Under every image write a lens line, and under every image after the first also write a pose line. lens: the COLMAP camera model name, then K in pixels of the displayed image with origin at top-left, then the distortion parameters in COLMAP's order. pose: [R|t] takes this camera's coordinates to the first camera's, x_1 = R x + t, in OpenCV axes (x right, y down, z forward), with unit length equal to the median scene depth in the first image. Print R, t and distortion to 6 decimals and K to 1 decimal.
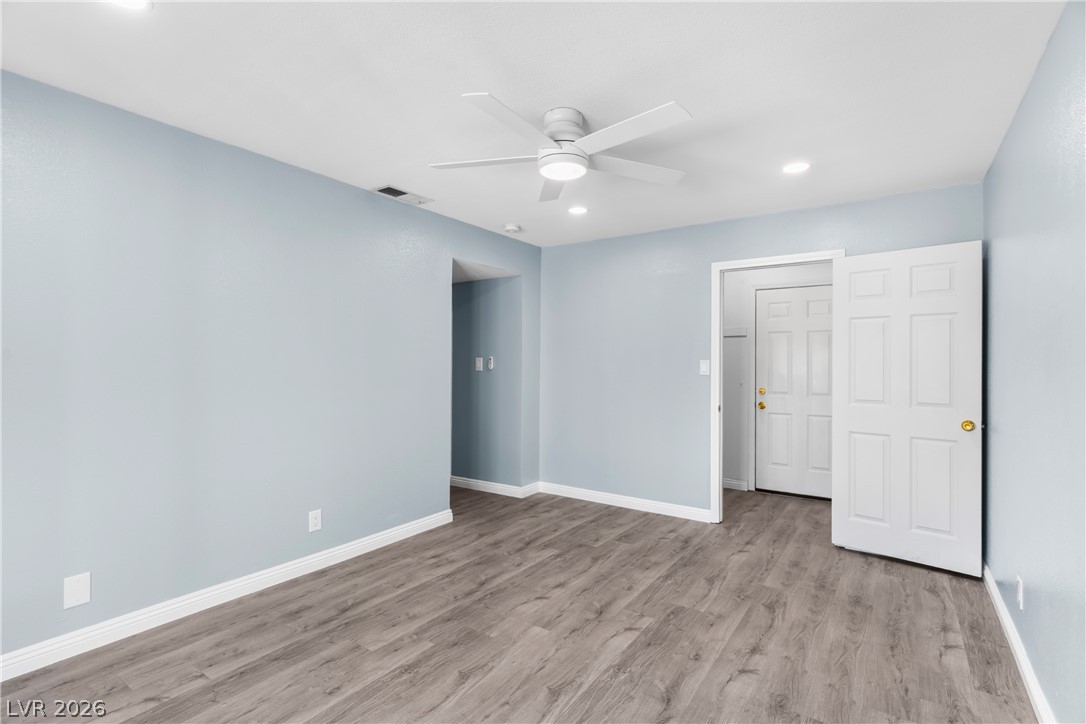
lens RADIAL K [[522.9, 0, 541.9], [0, 522.9, 360.4], [0, 0, 1]] dist [0.000866, 0.000303]
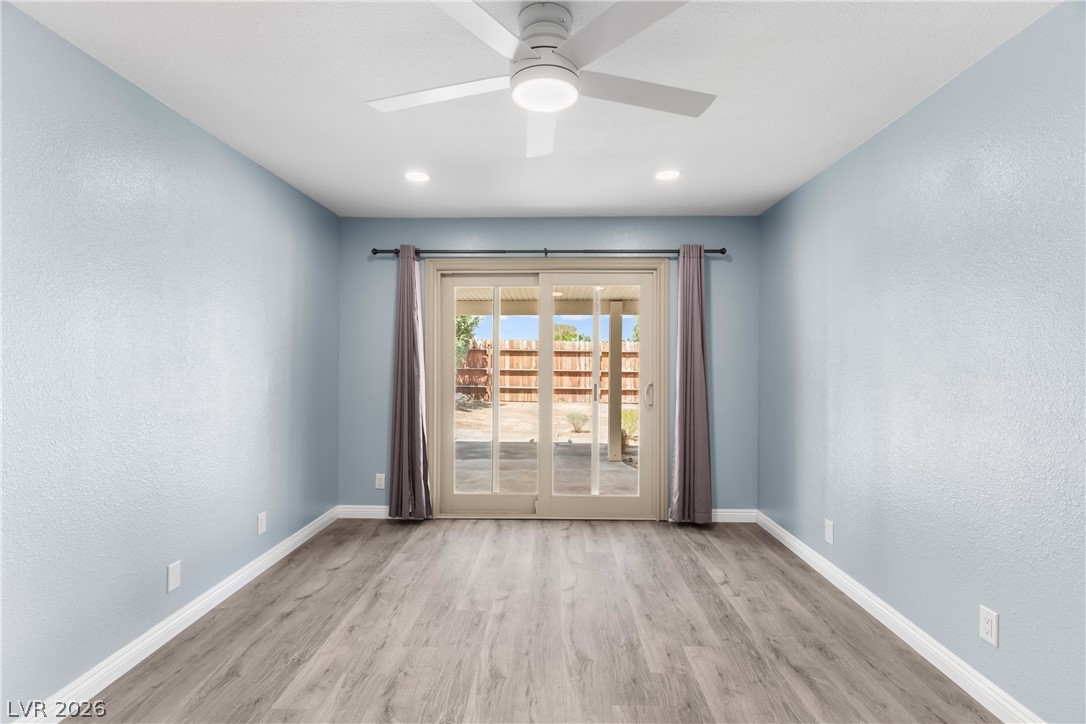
lens RADIAL K [[522.9, 0, 539.8], [0, 522.9, 361.8], [0, 0, 1]] dist [0.000866, 0.000303]
pose [[-0.843582, -0.007132, -0.536954, 0.480641], [-0.006036, 0.999975, -0.003799, 0.012147], [0.536967, 0.000036, -0.843603, 1.795202]]
